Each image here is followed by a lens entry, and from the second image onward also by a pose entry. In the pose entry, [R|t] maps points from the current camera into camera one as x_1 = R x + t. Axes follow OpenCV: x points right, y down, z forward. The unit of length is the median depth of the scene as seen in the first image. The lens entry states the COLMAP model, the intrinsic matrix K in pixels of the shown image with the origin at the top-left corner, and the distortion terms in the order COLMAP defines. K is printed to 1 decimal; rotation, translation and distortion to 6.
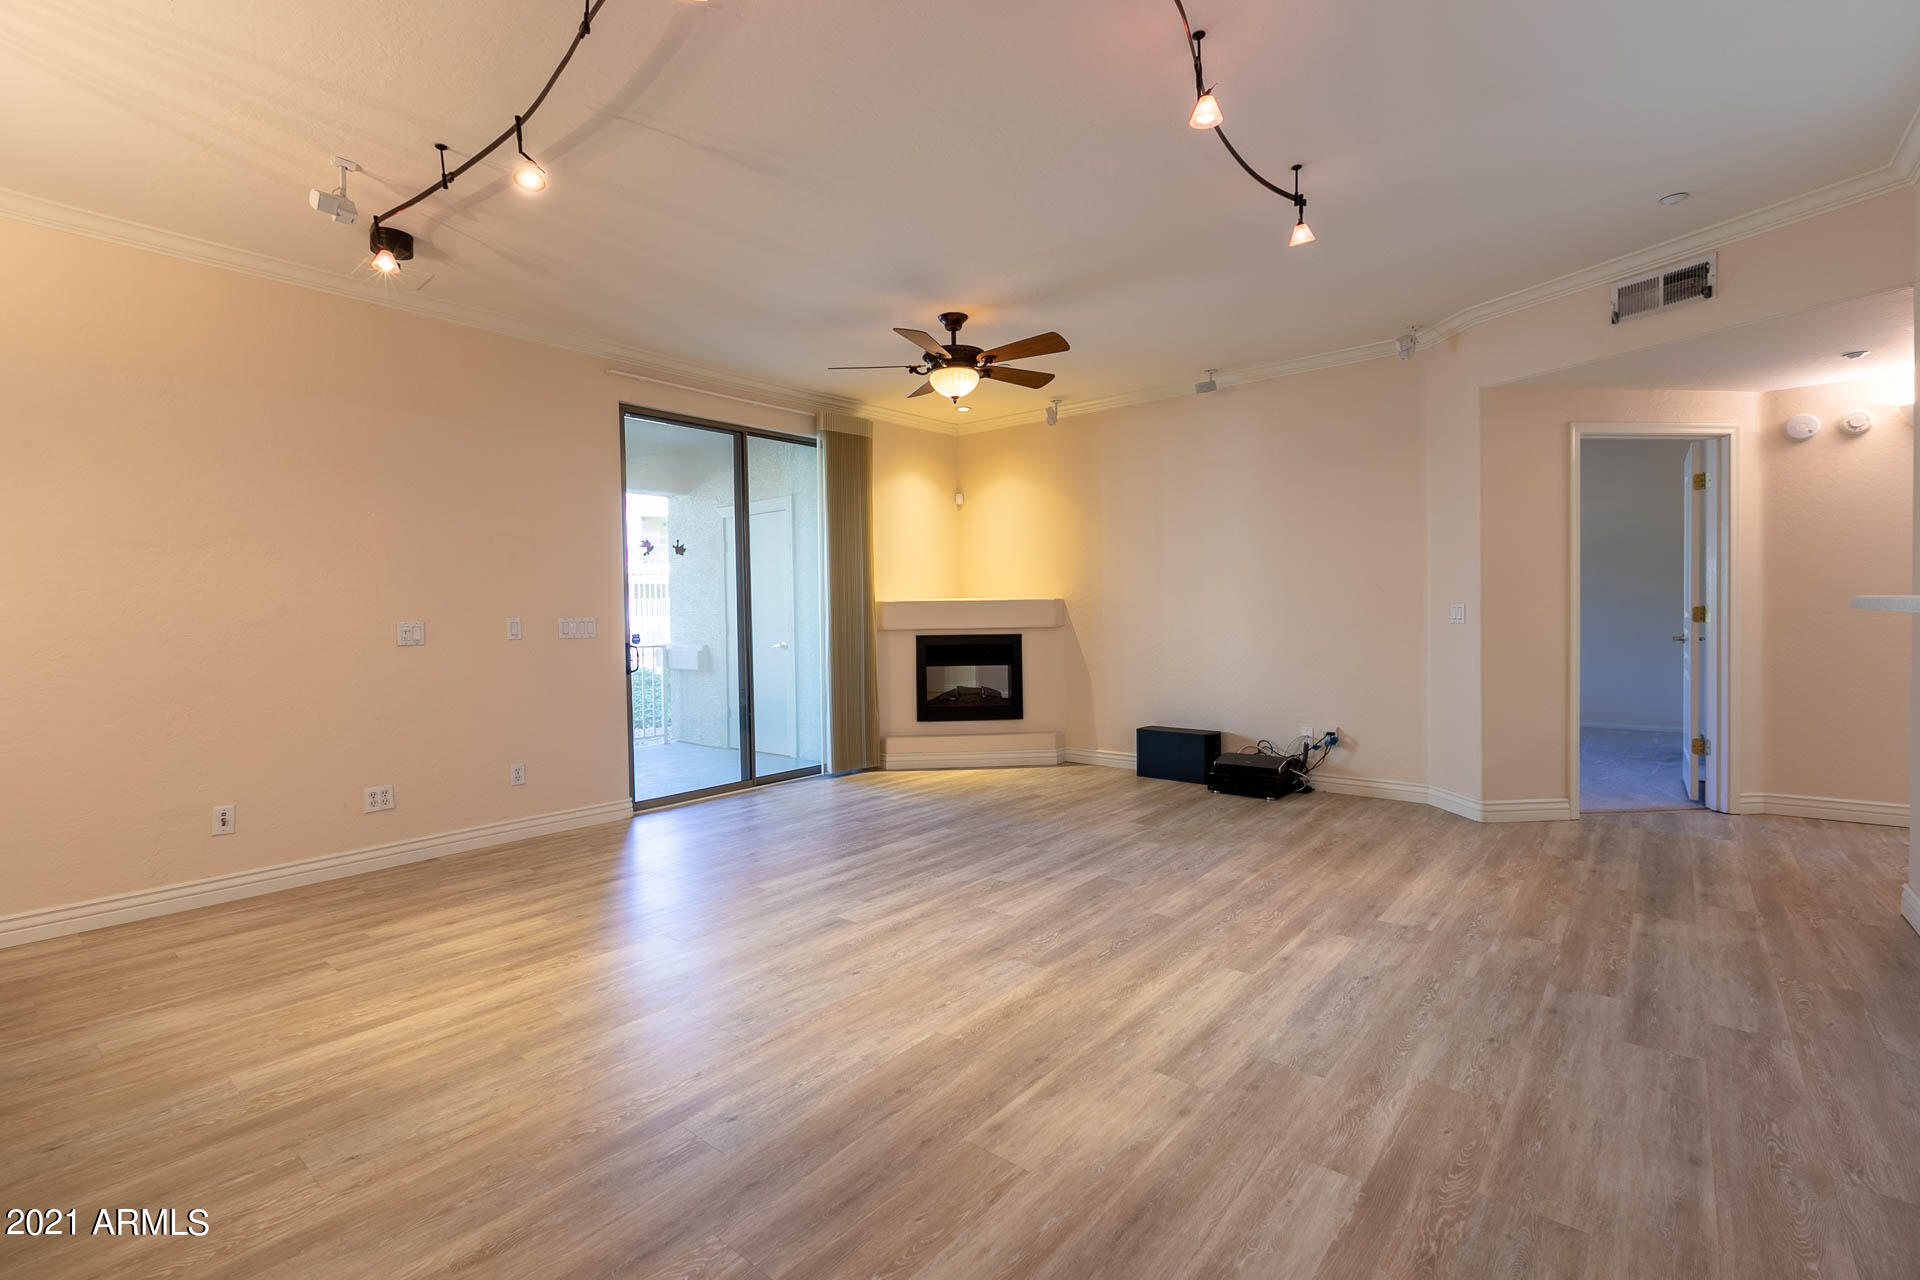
lens RADIAL K [[864.9, 0, 973.1], [0, 864.9, 634.9], [0, 0, 1]] dist [-0.000130, 0.000120]
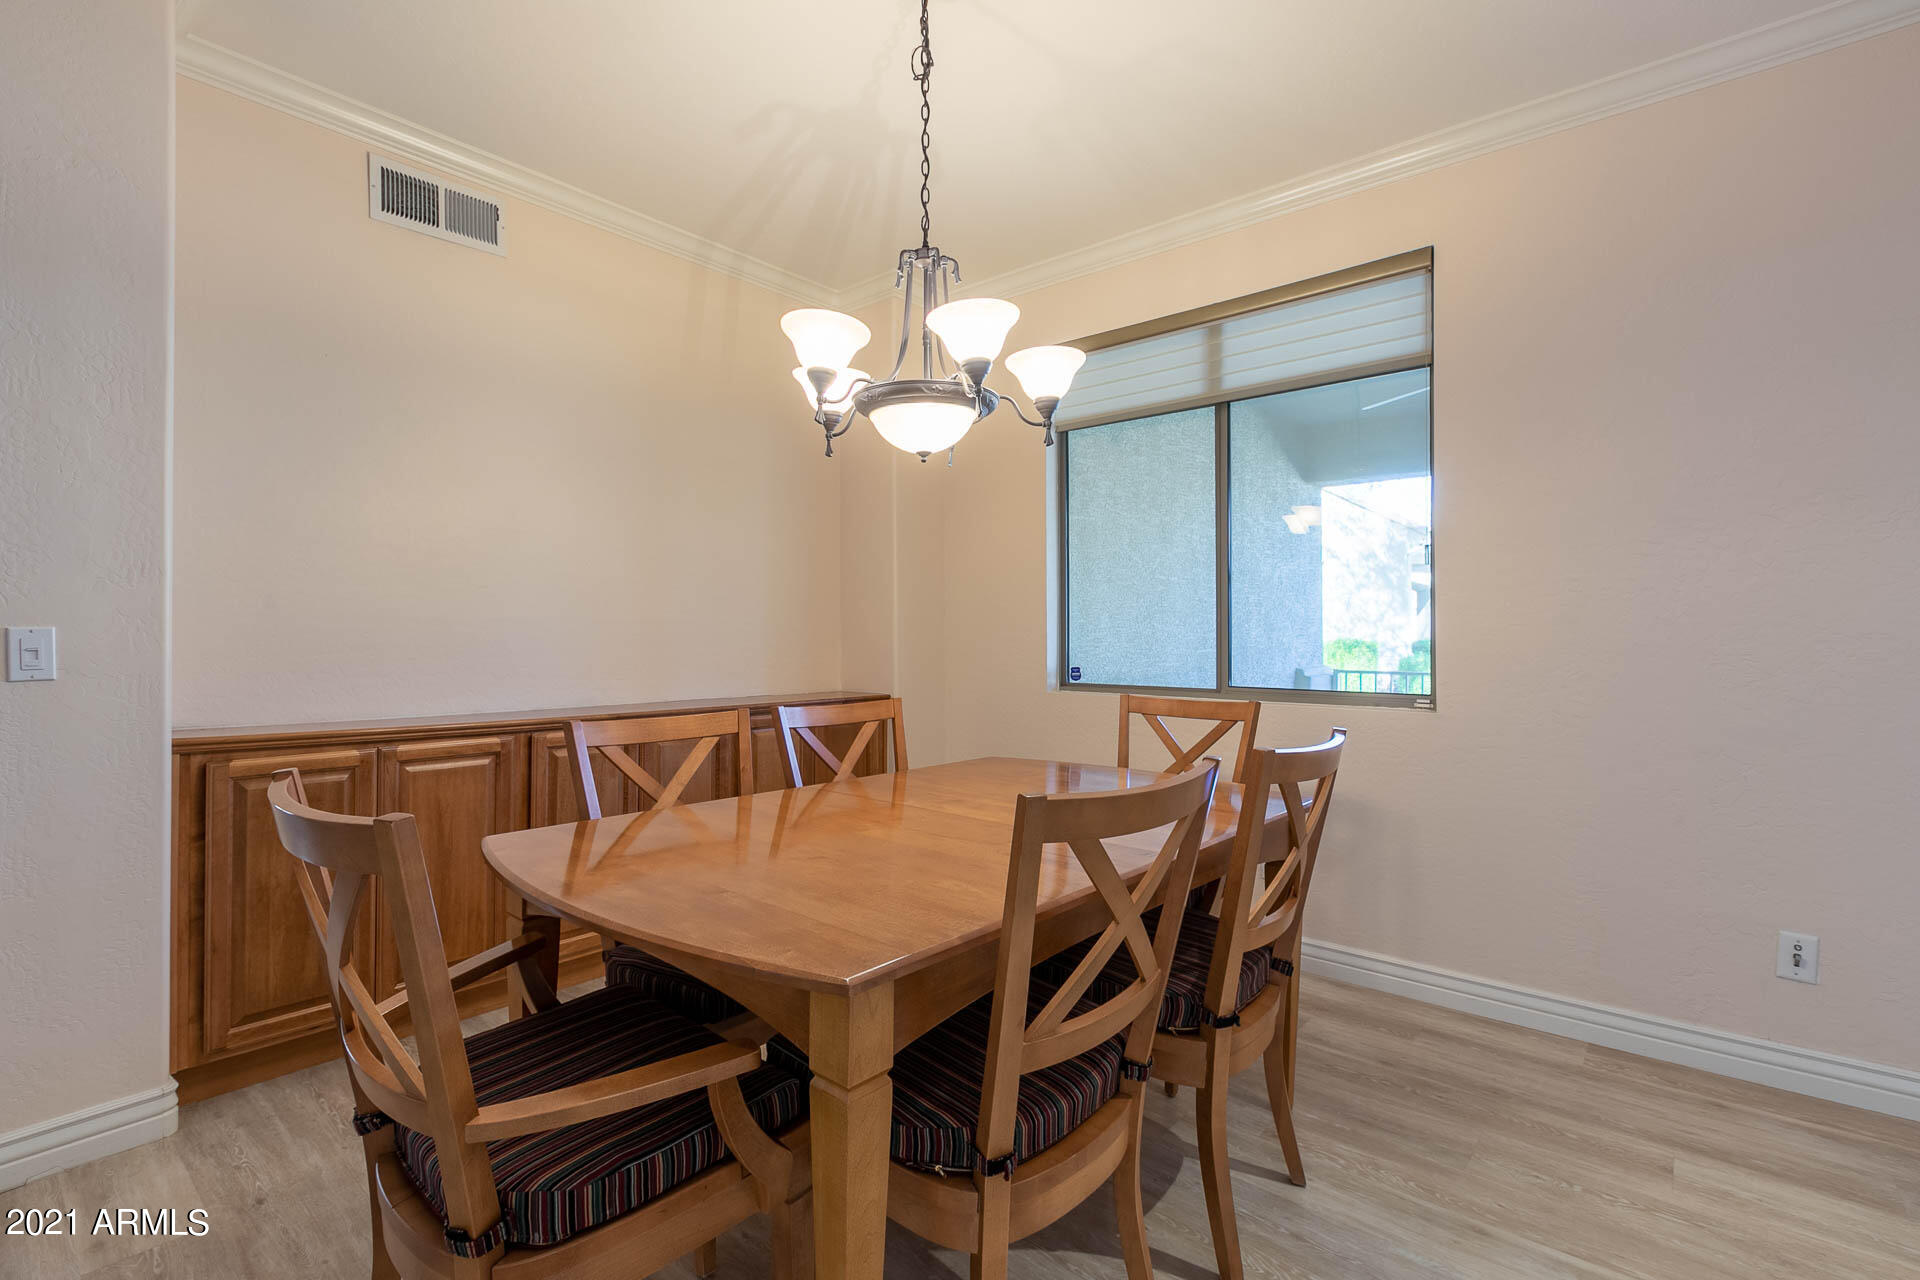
lens RADIAL K [[864.9, 0, 973.1], [0, 864.9, 634.9], [0, 0, 1]] dist [-0.000130, 0.000120]
pose [[-0.009955, 0.011698, -0.999882, -0.281349], [-0.023159, 0.999661, 0.011926, -0.008132], [0.999682, 0.023275, -0.009680, 0.466535]]
